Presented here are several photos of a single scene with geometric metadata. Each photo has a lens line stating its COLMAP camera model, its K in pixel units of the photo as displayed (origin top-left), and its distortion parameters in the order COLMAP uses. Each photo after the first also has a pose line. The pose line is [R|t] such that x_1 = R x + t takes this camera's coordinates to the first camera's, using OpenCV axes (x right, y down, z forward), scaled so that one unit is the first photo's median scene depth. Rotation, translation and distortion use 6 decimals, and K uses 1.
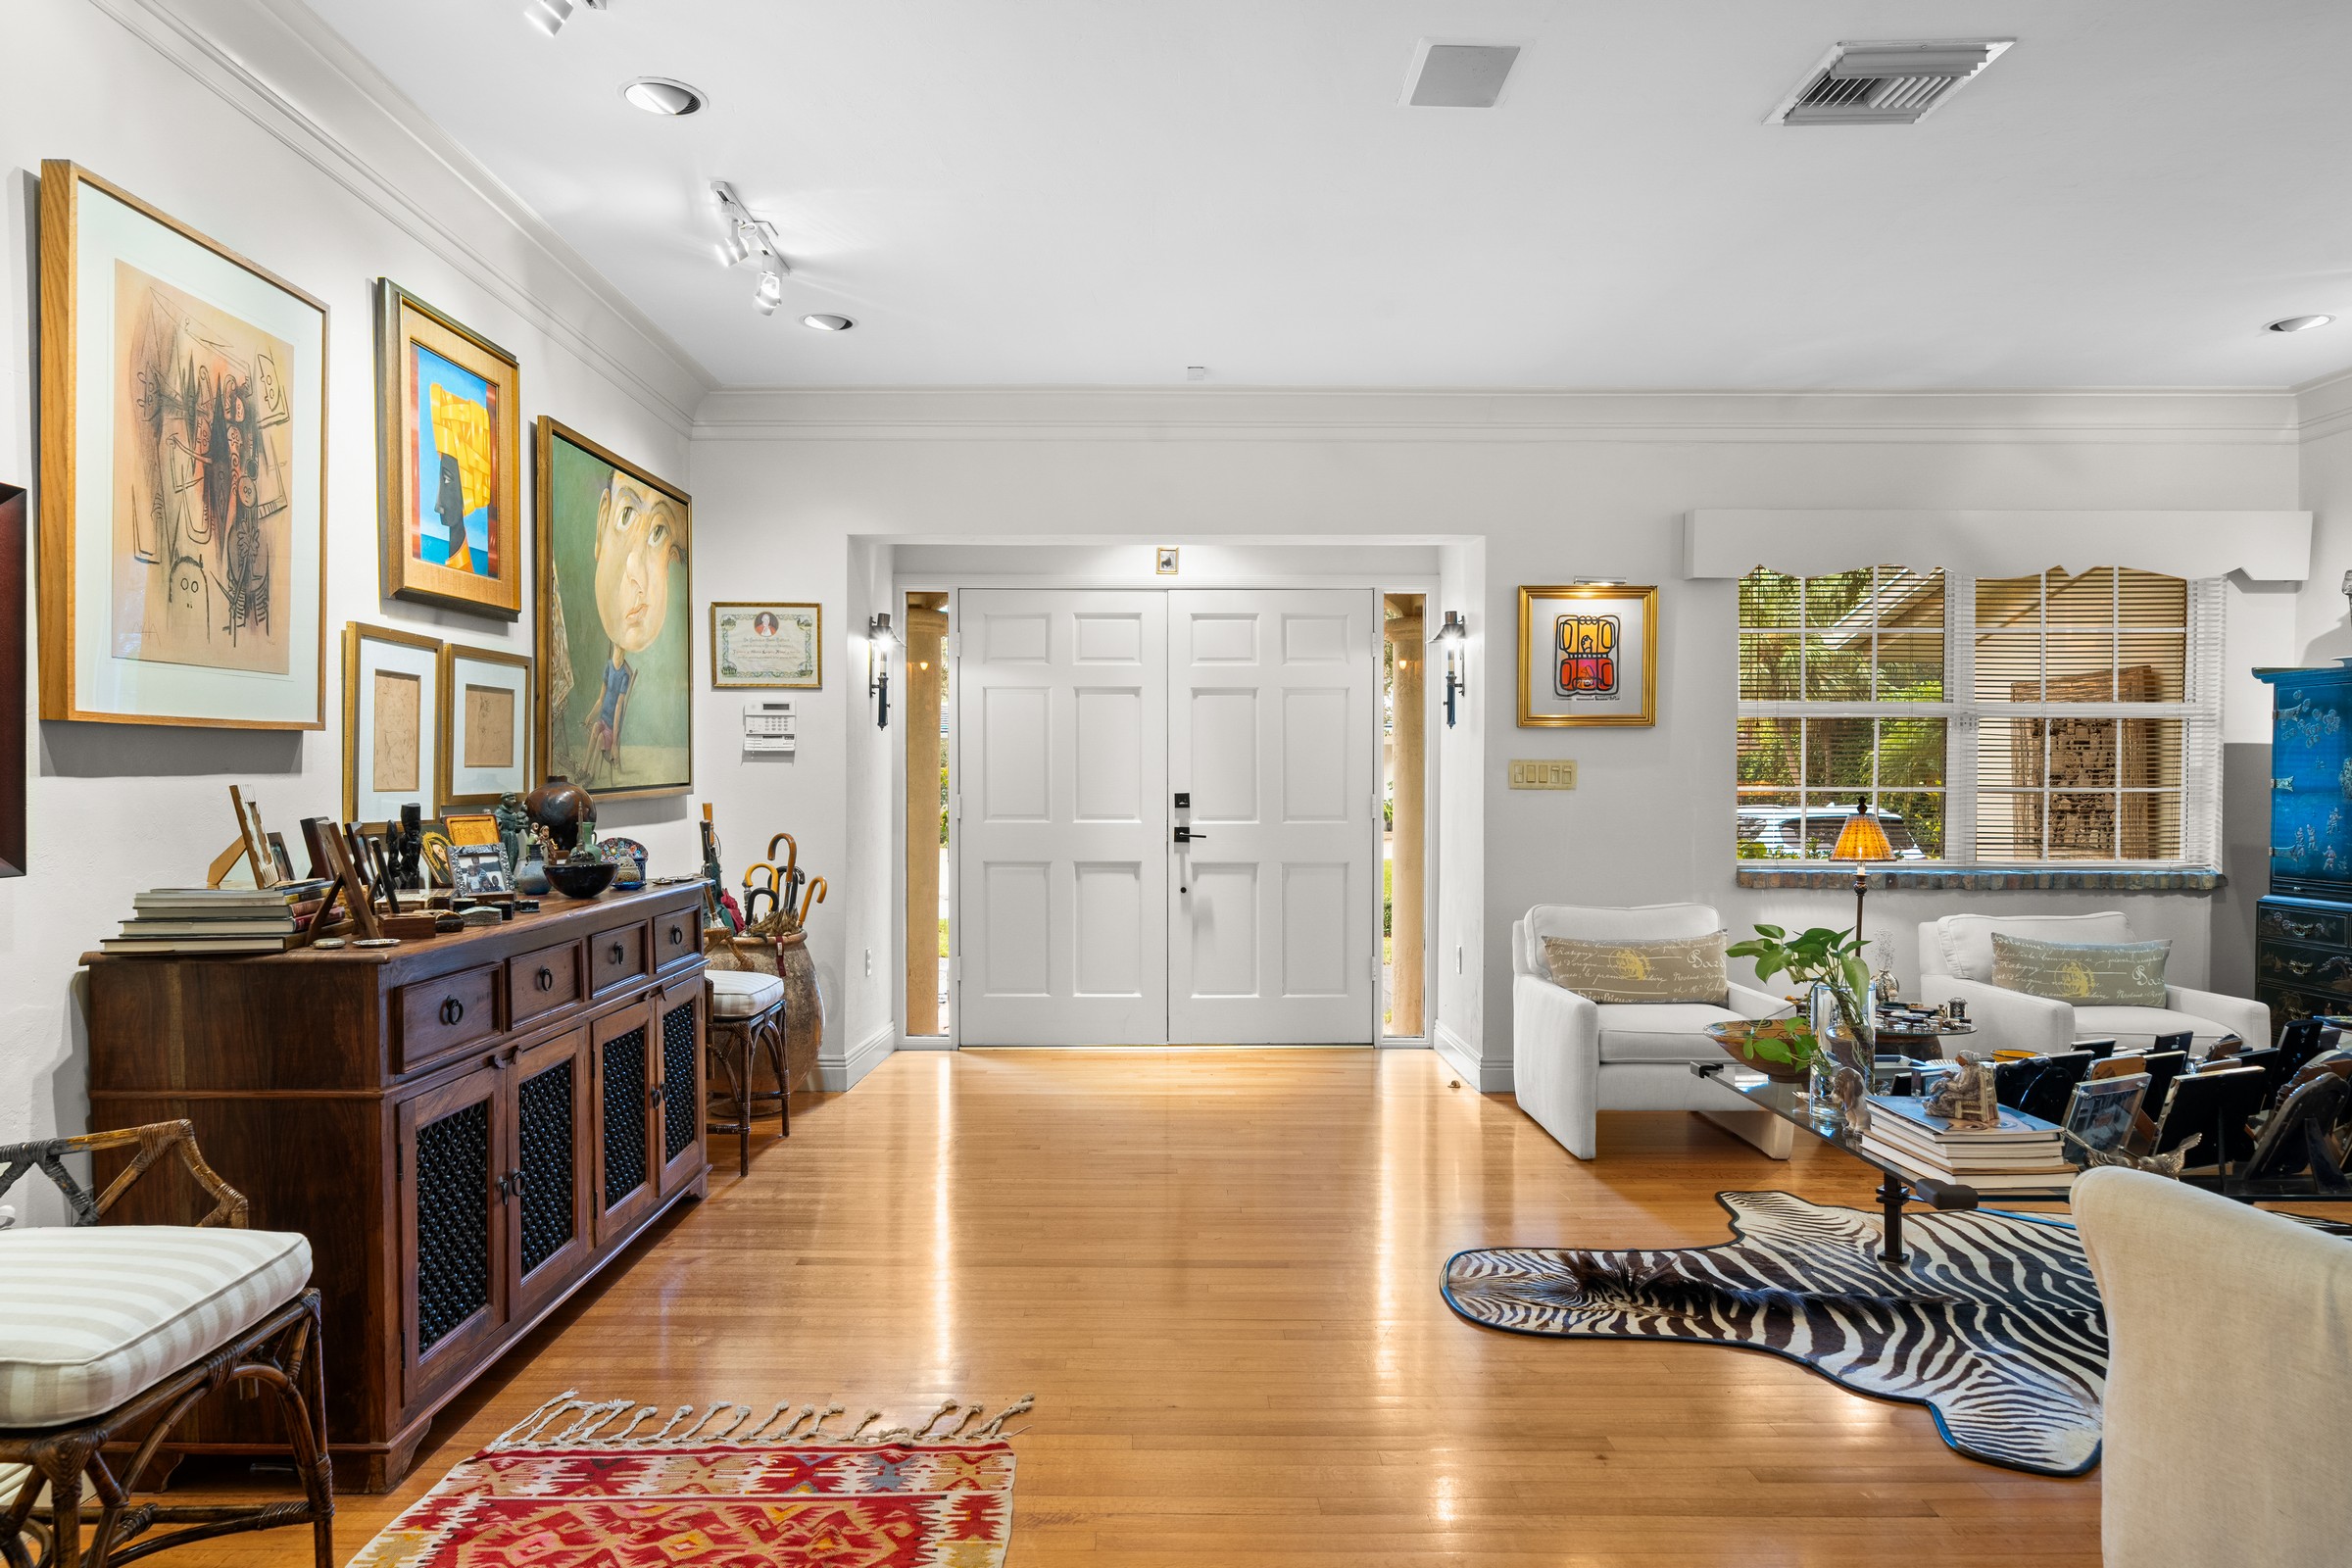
lens RADIAL K [[1461.0, 0, 1166.7], [0, 1461.0, 806.3], [0, 0, 1]] dist [-0.004911, -0.002748]
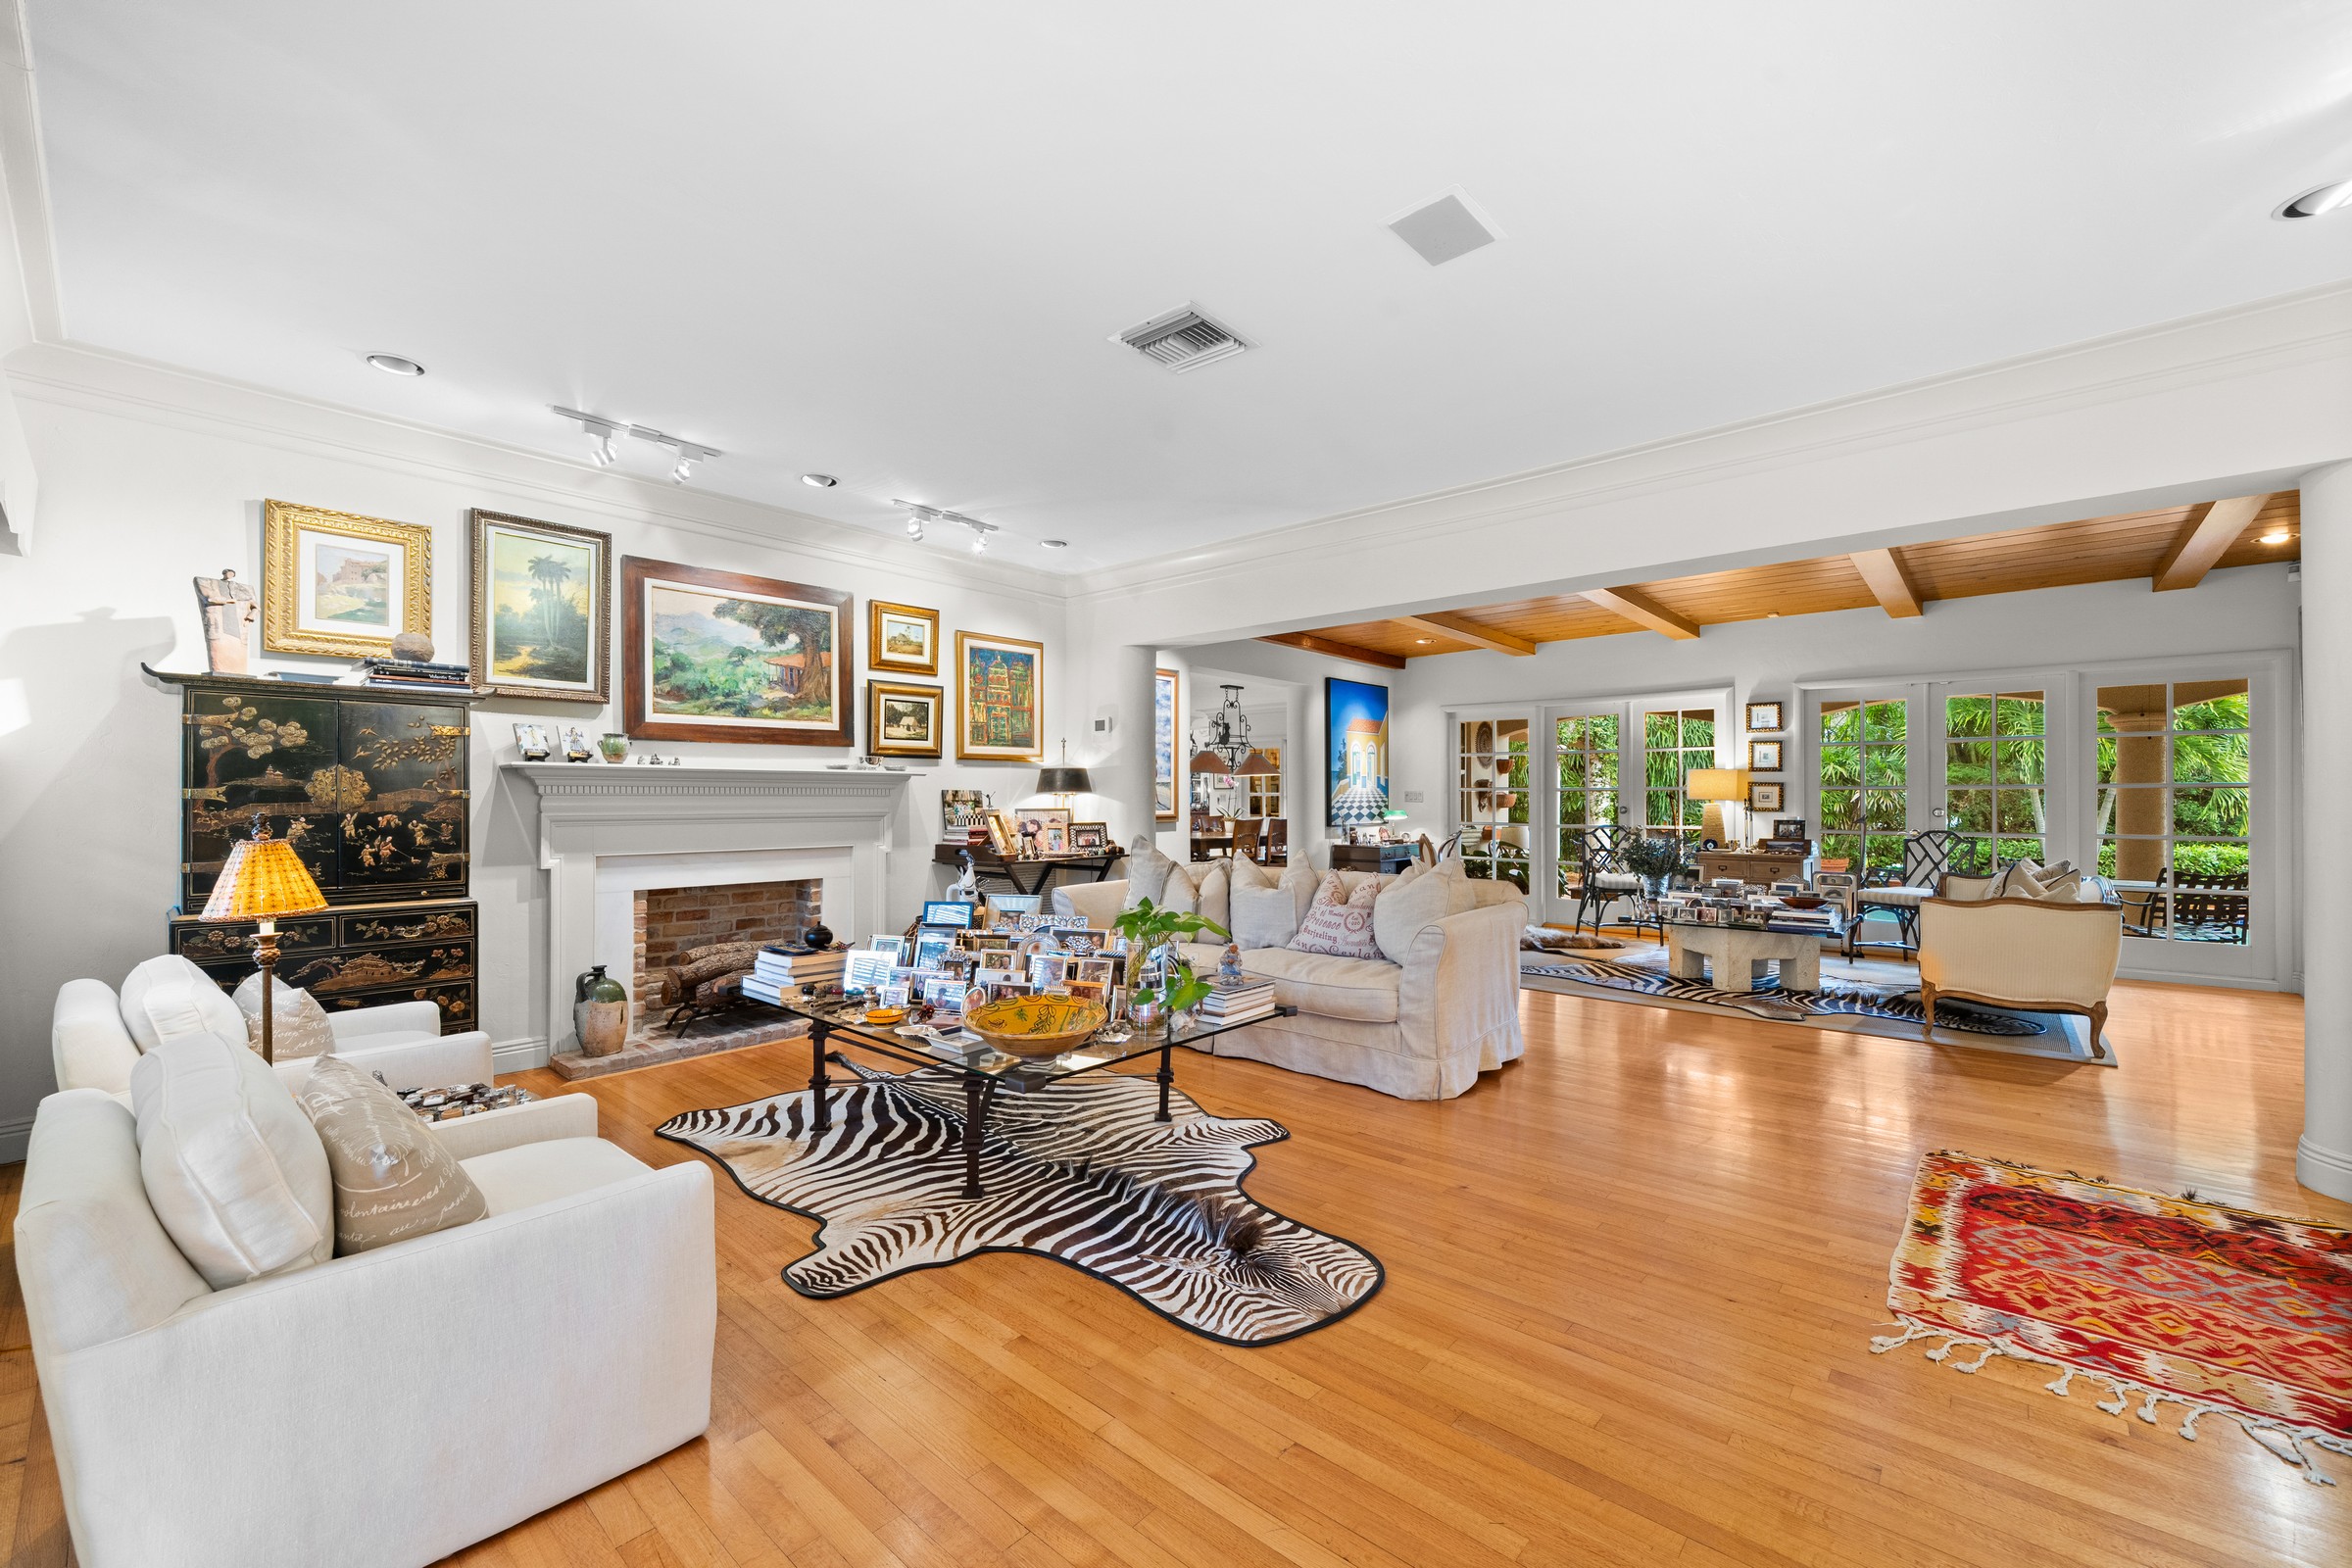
lens RADIAL K [[944.4, 0, 1177.7], [0, 944.4, 793.3], [0, 0, 1]] dist [-0.001080, 0.000181]
pose [[-0.737990, 0.001067, 0.674811, -0.103755], [0.008196, 0.999939, 0.007383, -0.015591], [-0.674762, 0.010980, -0.737953, 1.035531]]
